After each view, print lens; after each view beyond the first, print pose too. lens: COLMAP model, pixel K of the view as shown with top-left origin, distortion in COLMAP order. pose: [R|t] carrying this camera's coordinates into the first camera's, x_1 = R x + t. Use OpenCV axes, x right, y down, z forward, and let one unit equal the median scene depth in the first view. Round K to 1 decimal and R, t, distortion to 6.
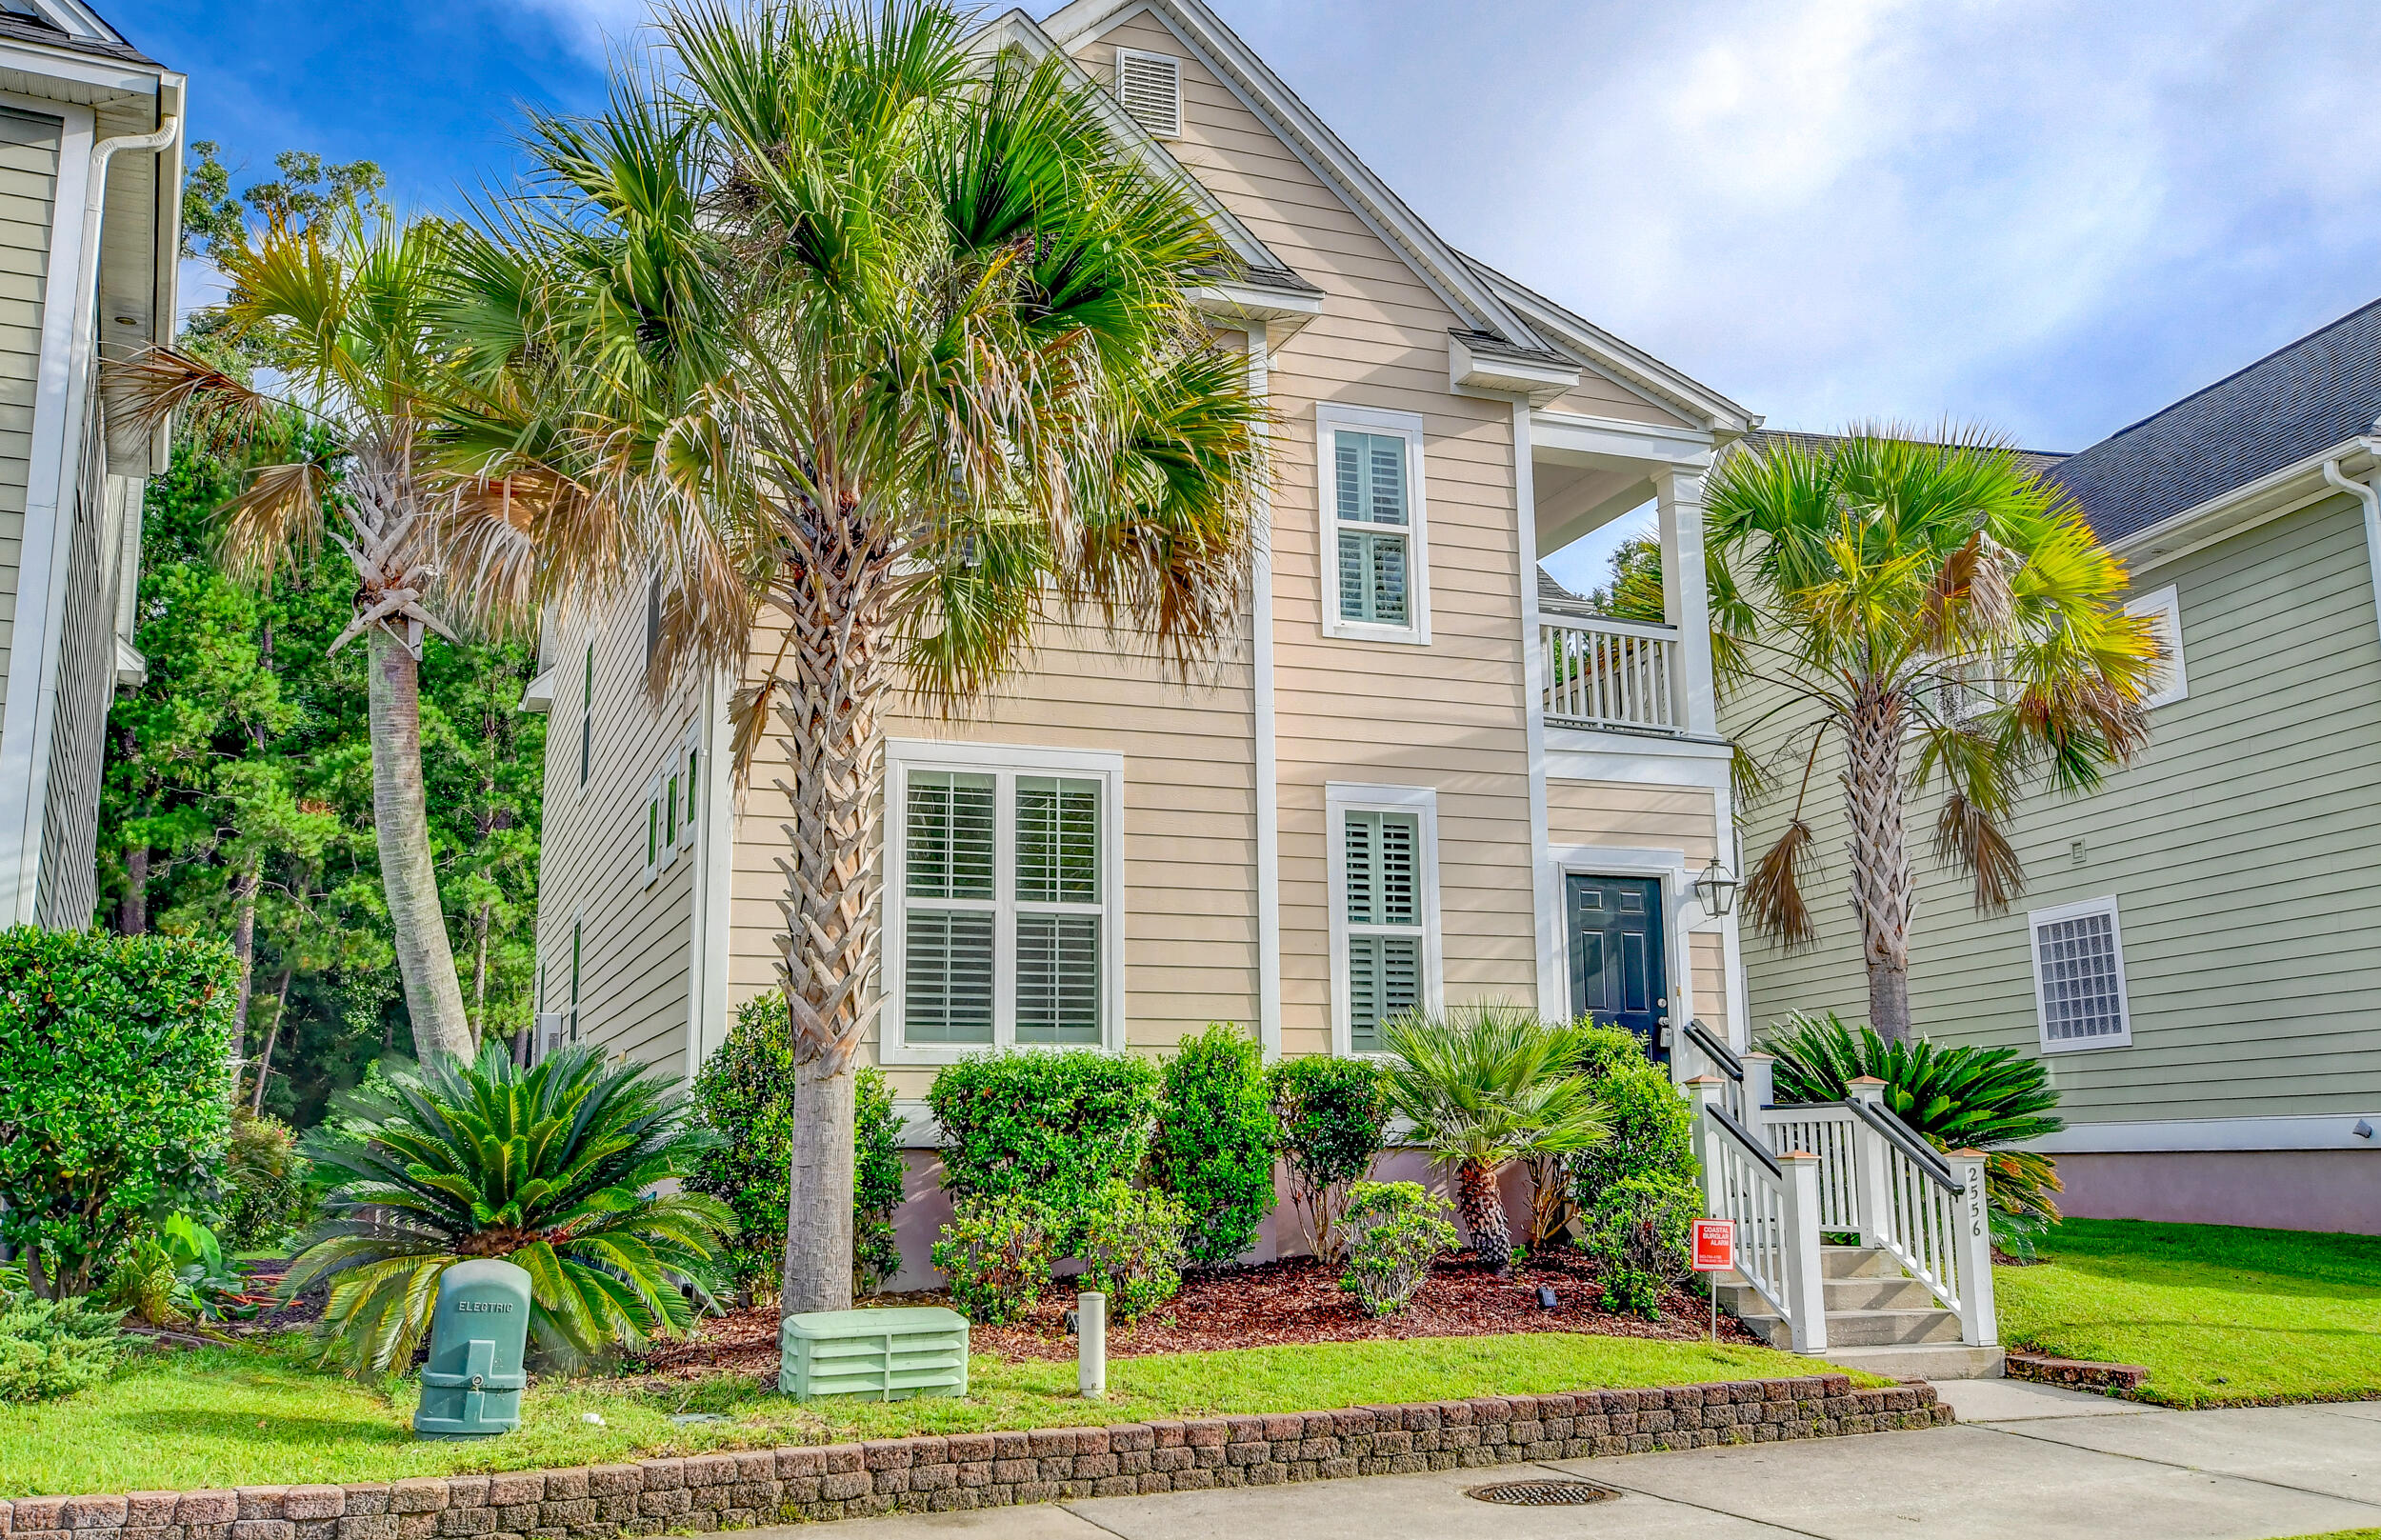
lens RADIAL K [[2173.2, 0, 1039.4], [0, 2173.2, 757.4], [0, 0, 1]] dist [0.004427, 0.019410]
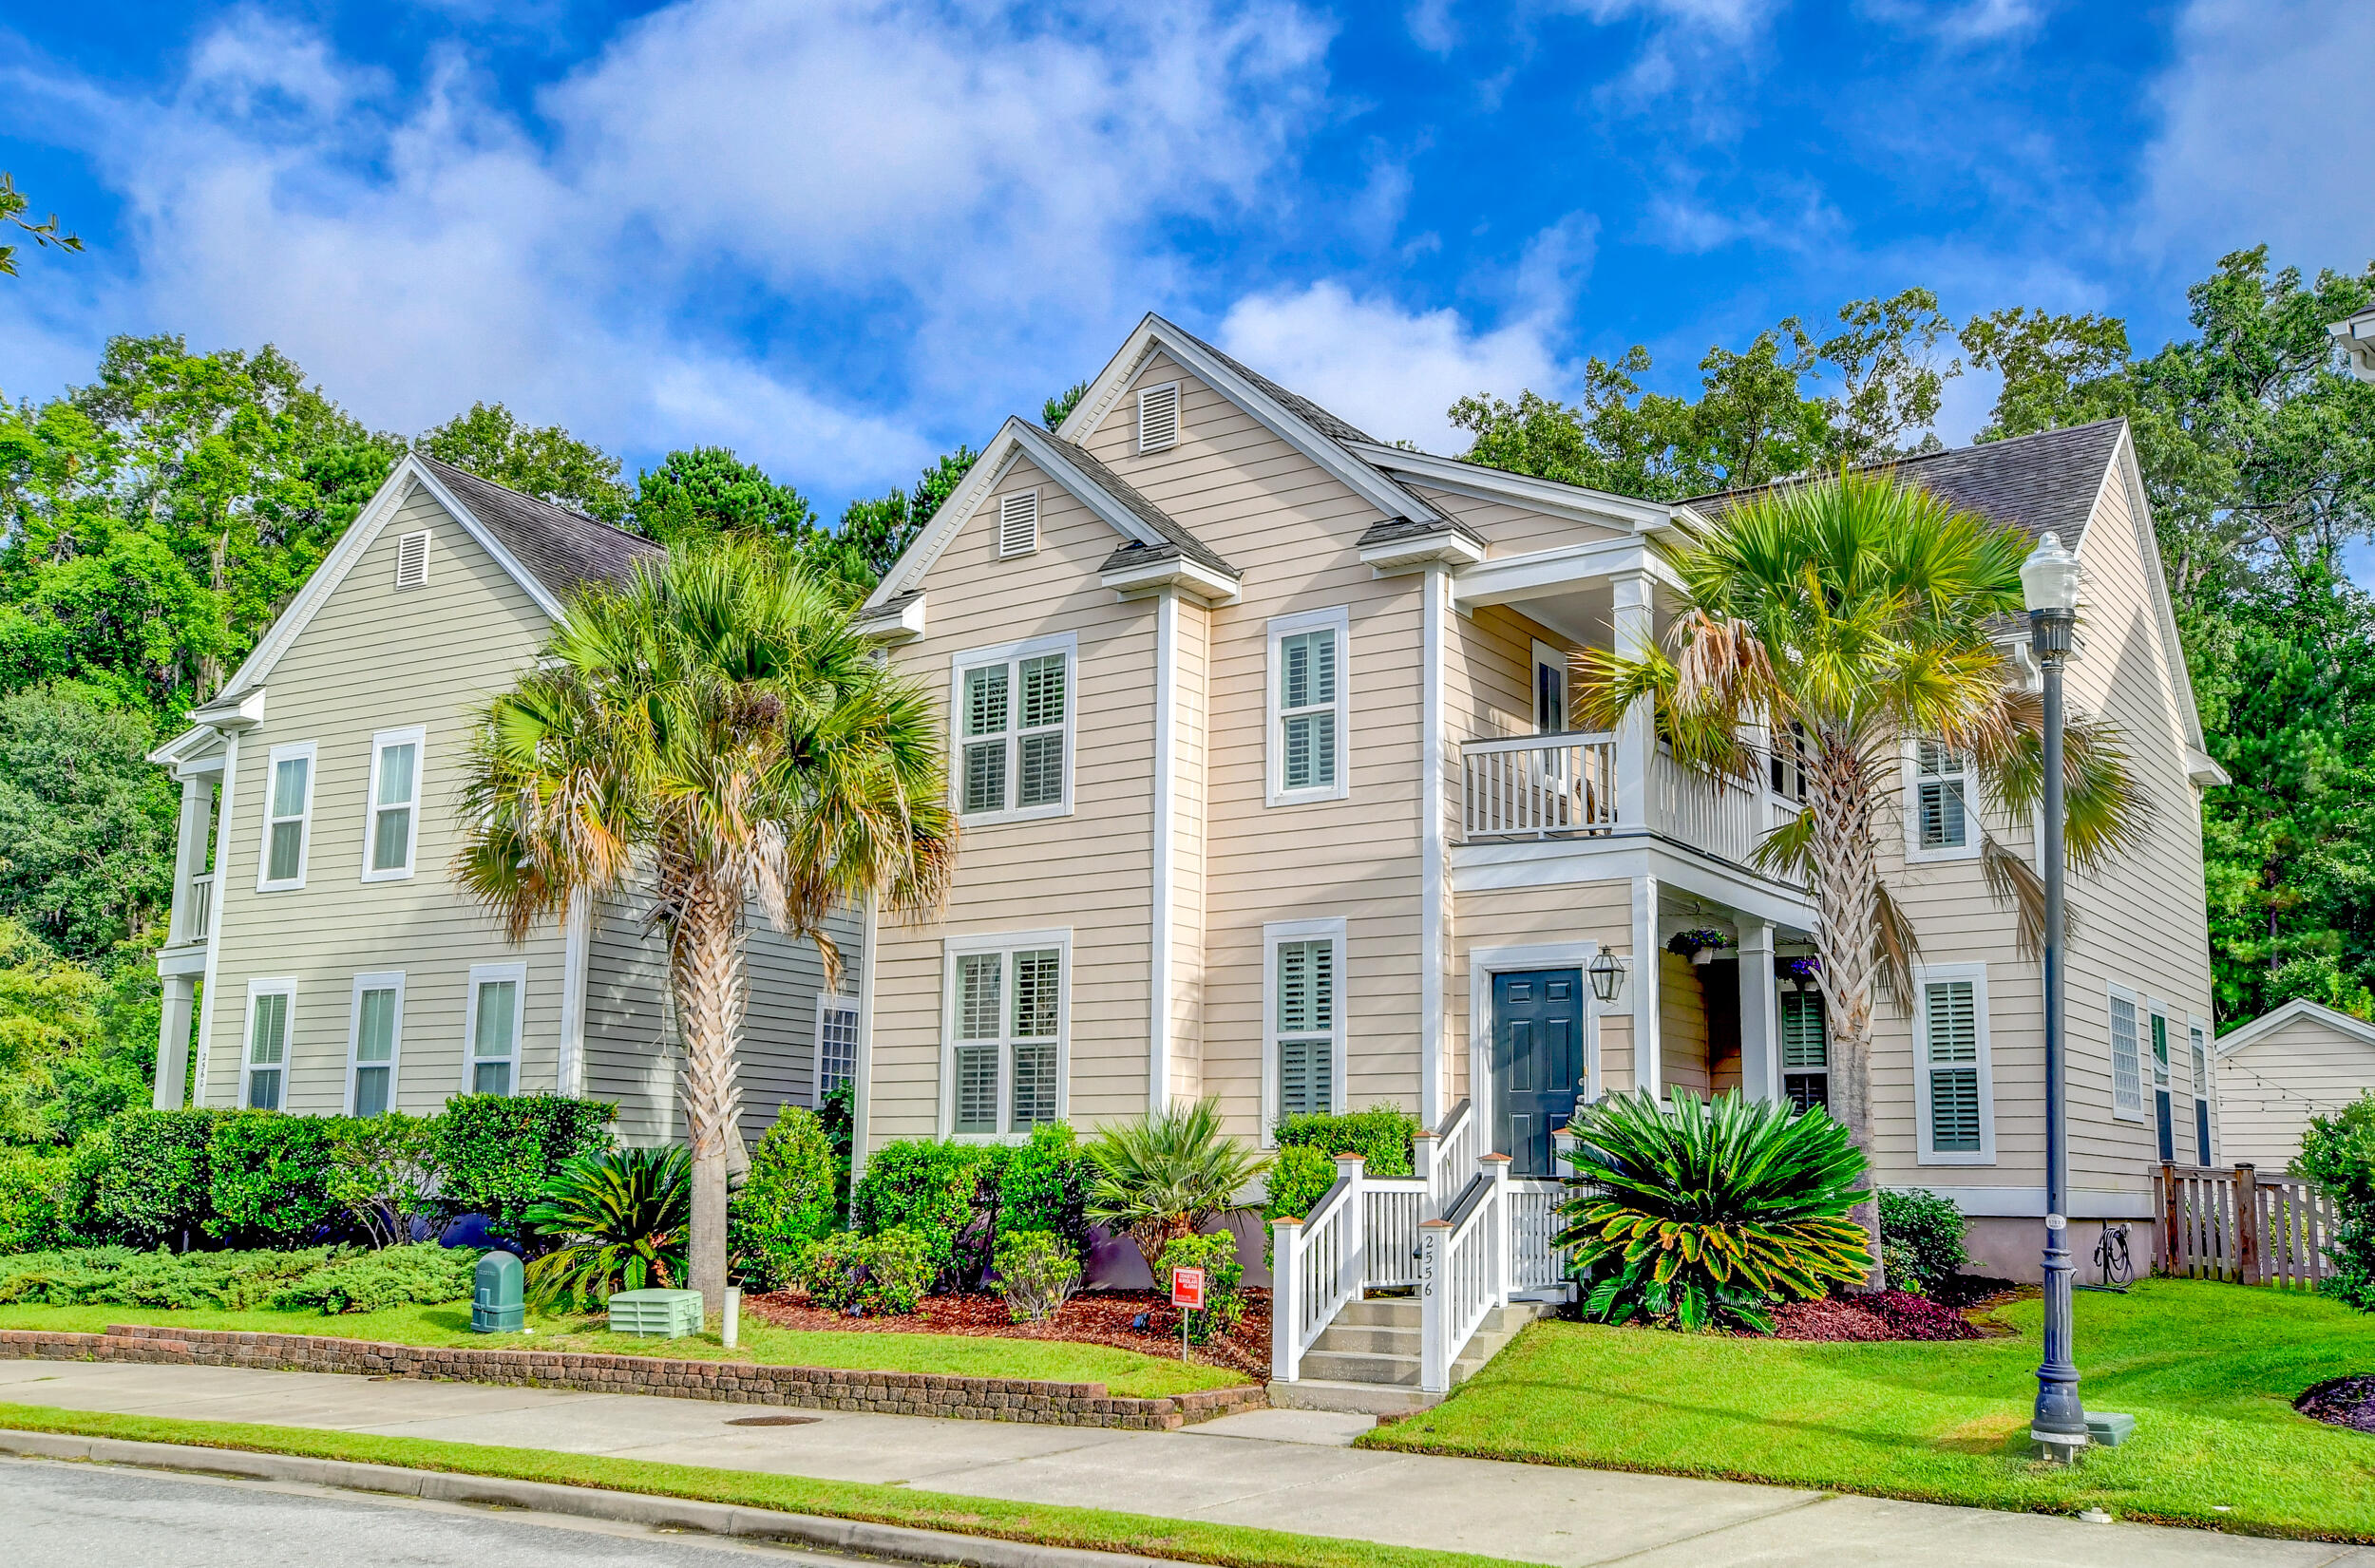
lens RADIAL K [[2032.8, 0, 1120.2], [0, 2032.8, 911.3], [0, 0, 1]] dist [0.011287, 0.026780]
pose [[0.567274, -0.097166, -0.817777, 1.186407], [0.135913, 0.990444, -0.023402, 0.023774], [0.812236, -0.097871, 0.575060, 0.270626]]
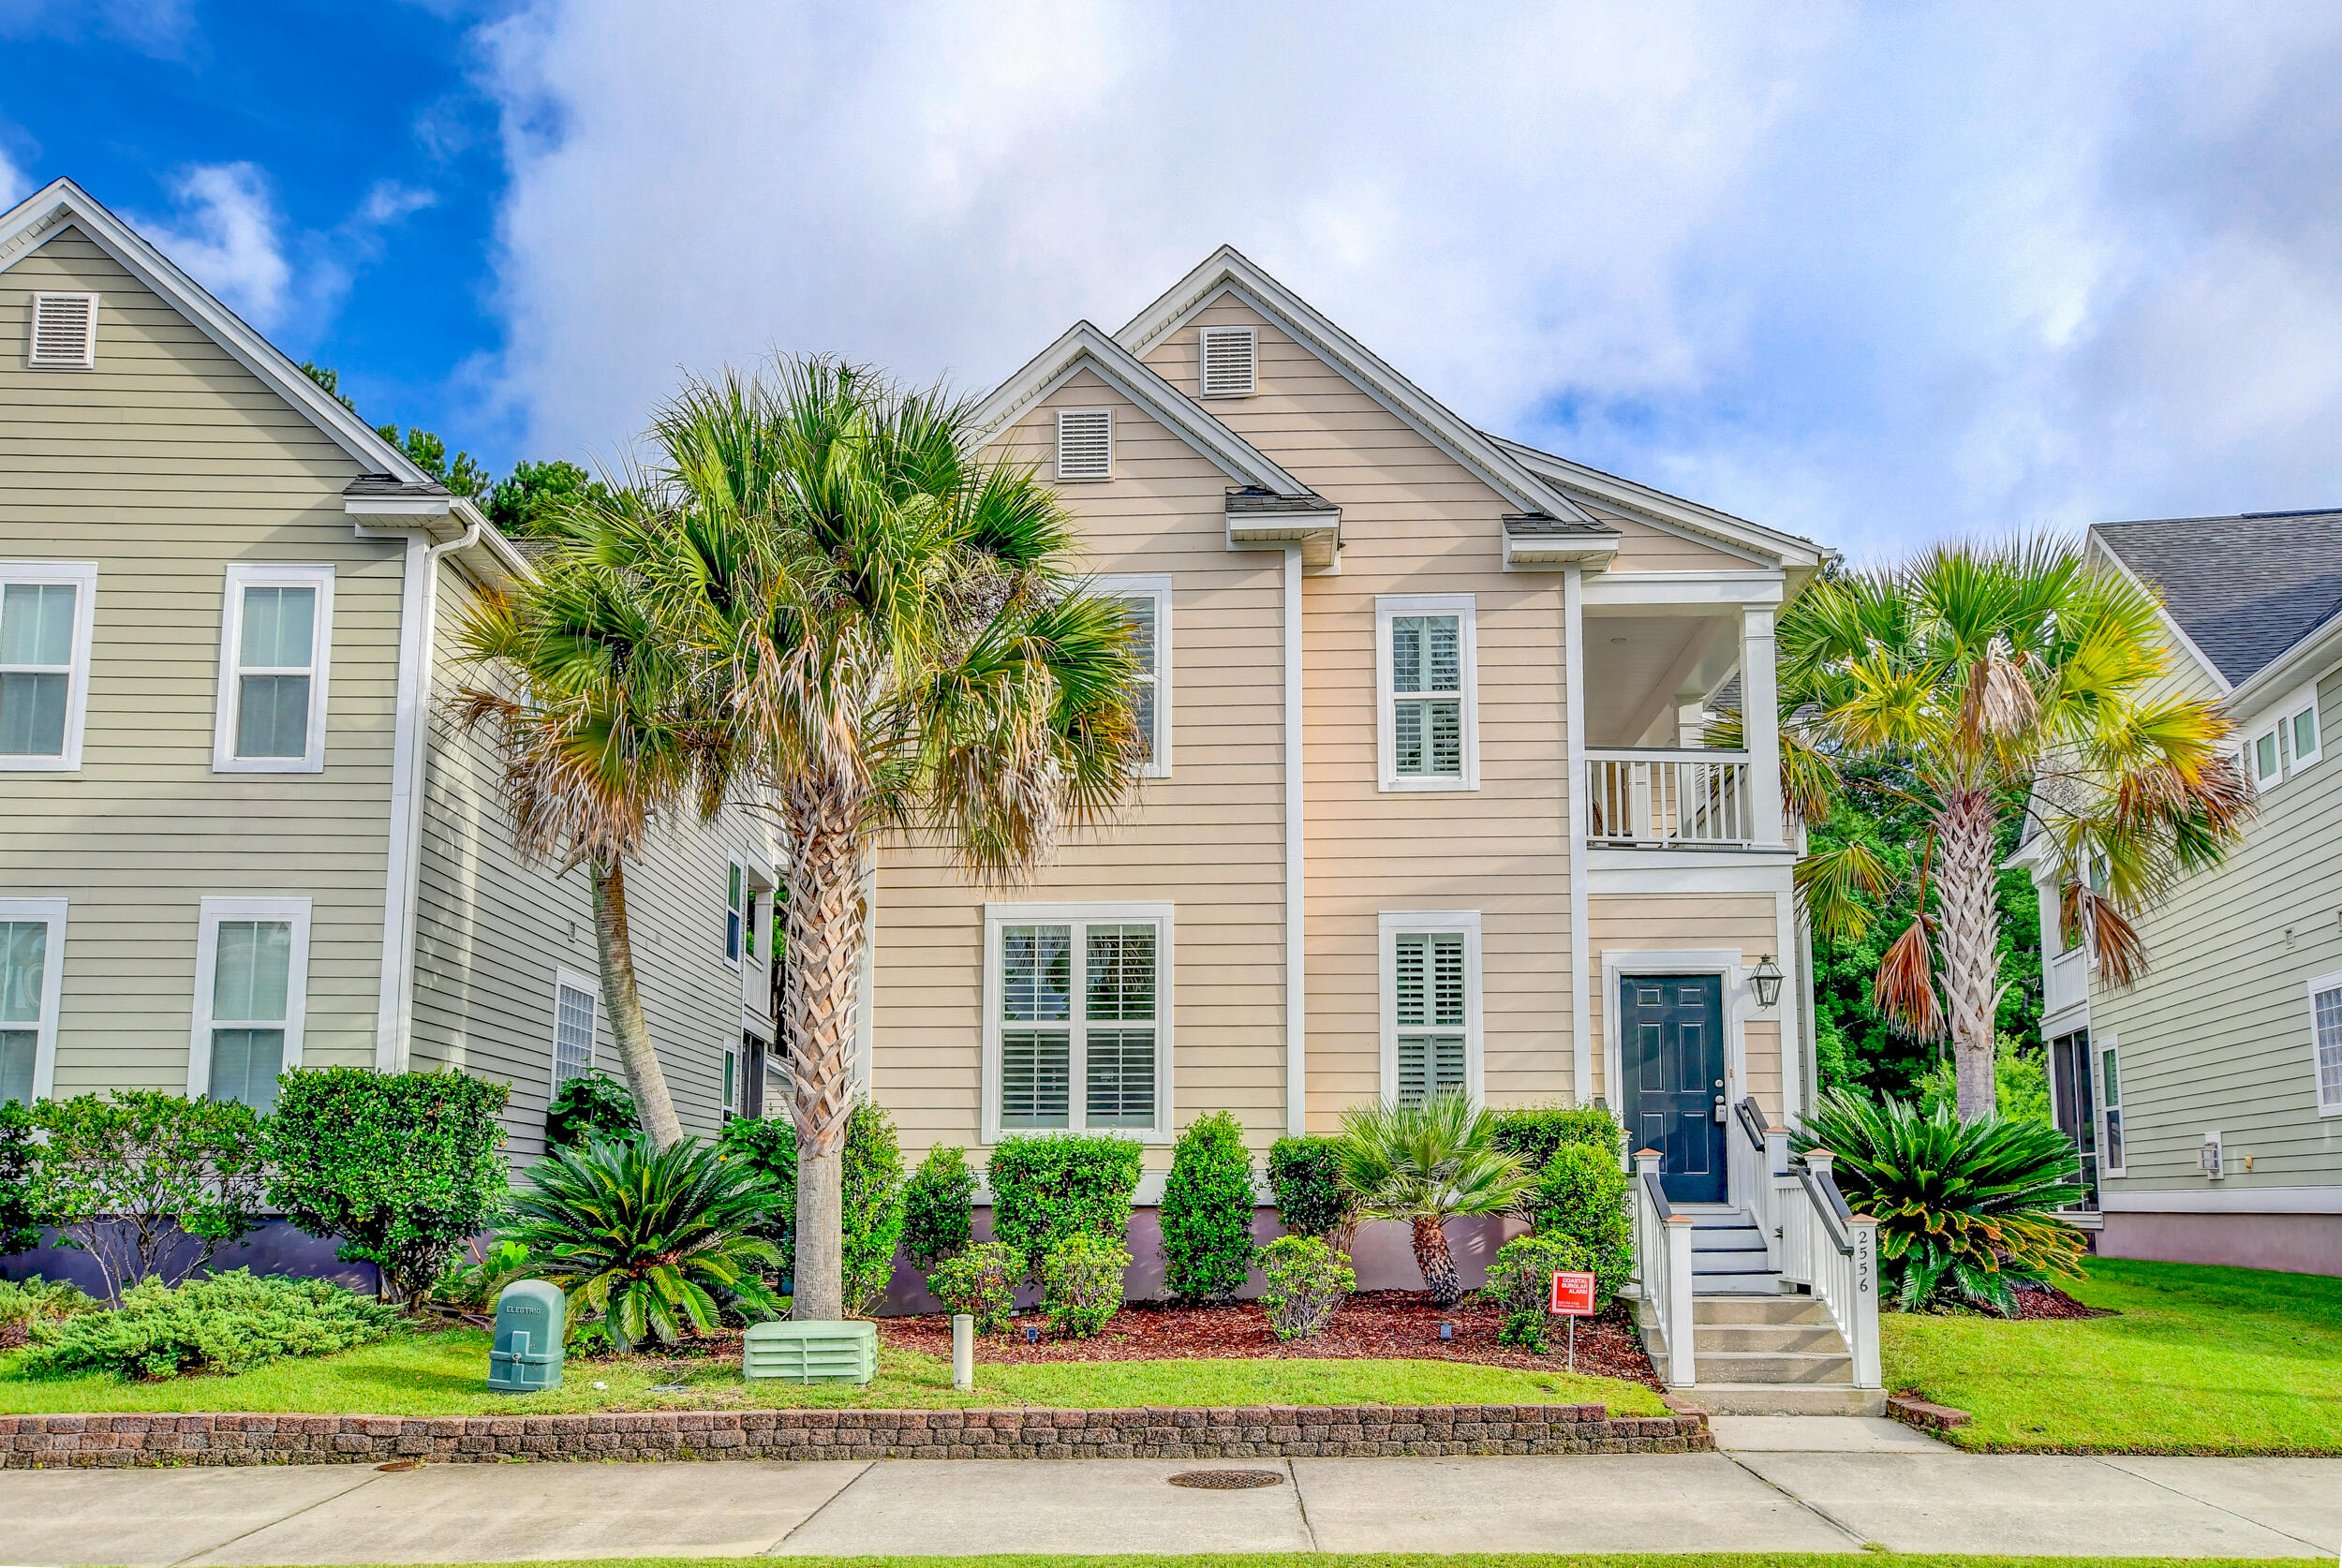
lens RADIAL K [[1743.3, 0, 1080.1], [0, 1743.3, 1014.4], [0, 0, 1]] dist [0.002385, 0.013077]
pose [[0.914549, -0.035302, -0.402931, 0.414923], [0.066557, 0.995739, 0.063828, -0.005452], [0.398961, -0.085192, 0.913002, 0.033327]]
